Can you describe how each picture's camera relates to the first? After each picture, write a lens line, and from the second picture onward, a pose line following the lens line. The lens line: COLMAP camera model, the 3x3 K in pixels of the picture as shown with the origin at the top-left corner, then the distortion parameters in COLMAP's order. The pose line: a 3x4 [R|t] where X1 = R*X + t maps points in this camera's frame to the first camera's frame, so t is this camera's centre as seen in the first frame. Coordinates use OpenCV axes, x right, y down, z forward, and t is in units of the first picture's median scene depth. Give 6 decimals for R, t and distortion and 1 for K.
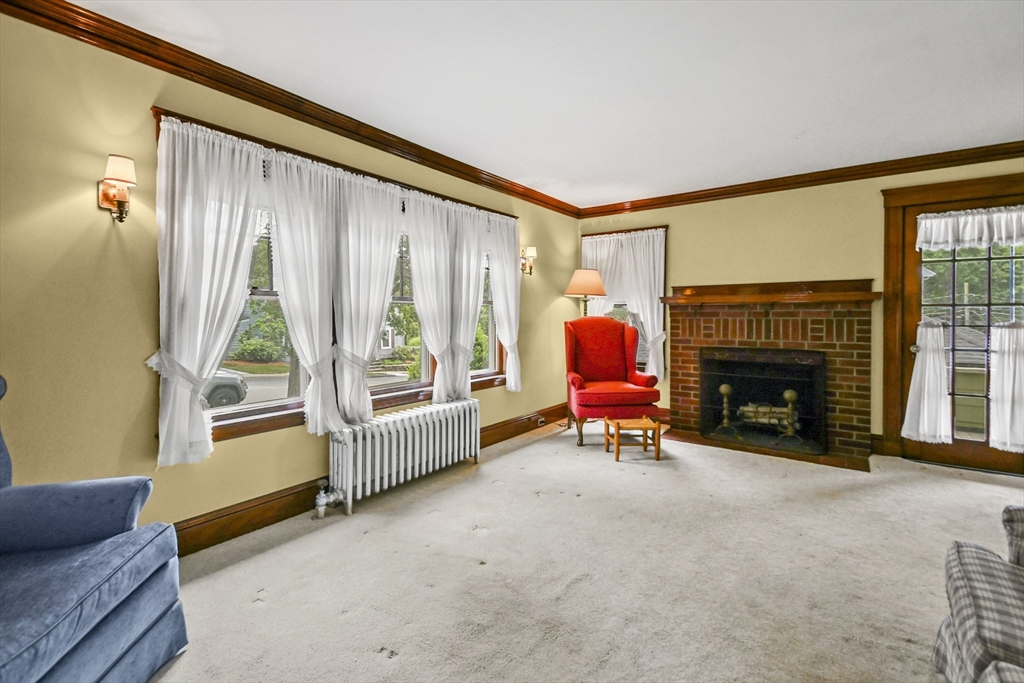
lens RADIAL K [[455.2, 0, 511.8], [0, 455.2, 319.7], [0, 0, 1]] dist [0.000570, -0.000066]
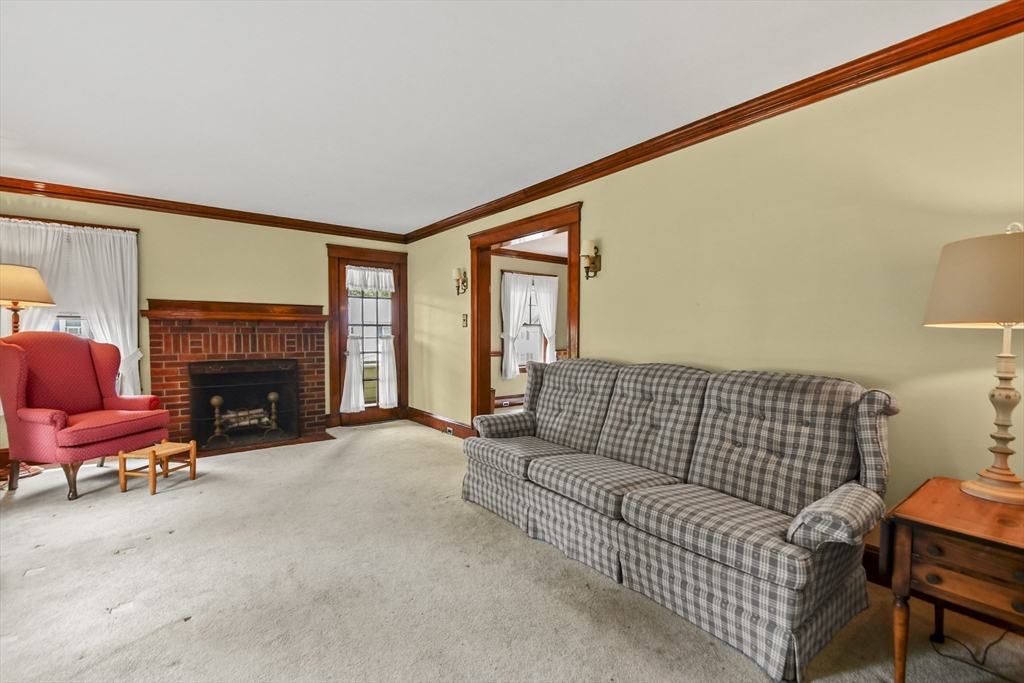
lens RADIAL K [[440.3, 0, 488.6], [0, 440.3, 344.4], [0, 0, 1]] dist [0.000076, -0.000207]
pose [[0.292201, -0.027088, 0.955973, -0.350843], [0.000912, 0.999606, 0.028046, -0.006480], [-0.956356, -0.007323, 0.292111, 0.106118]]
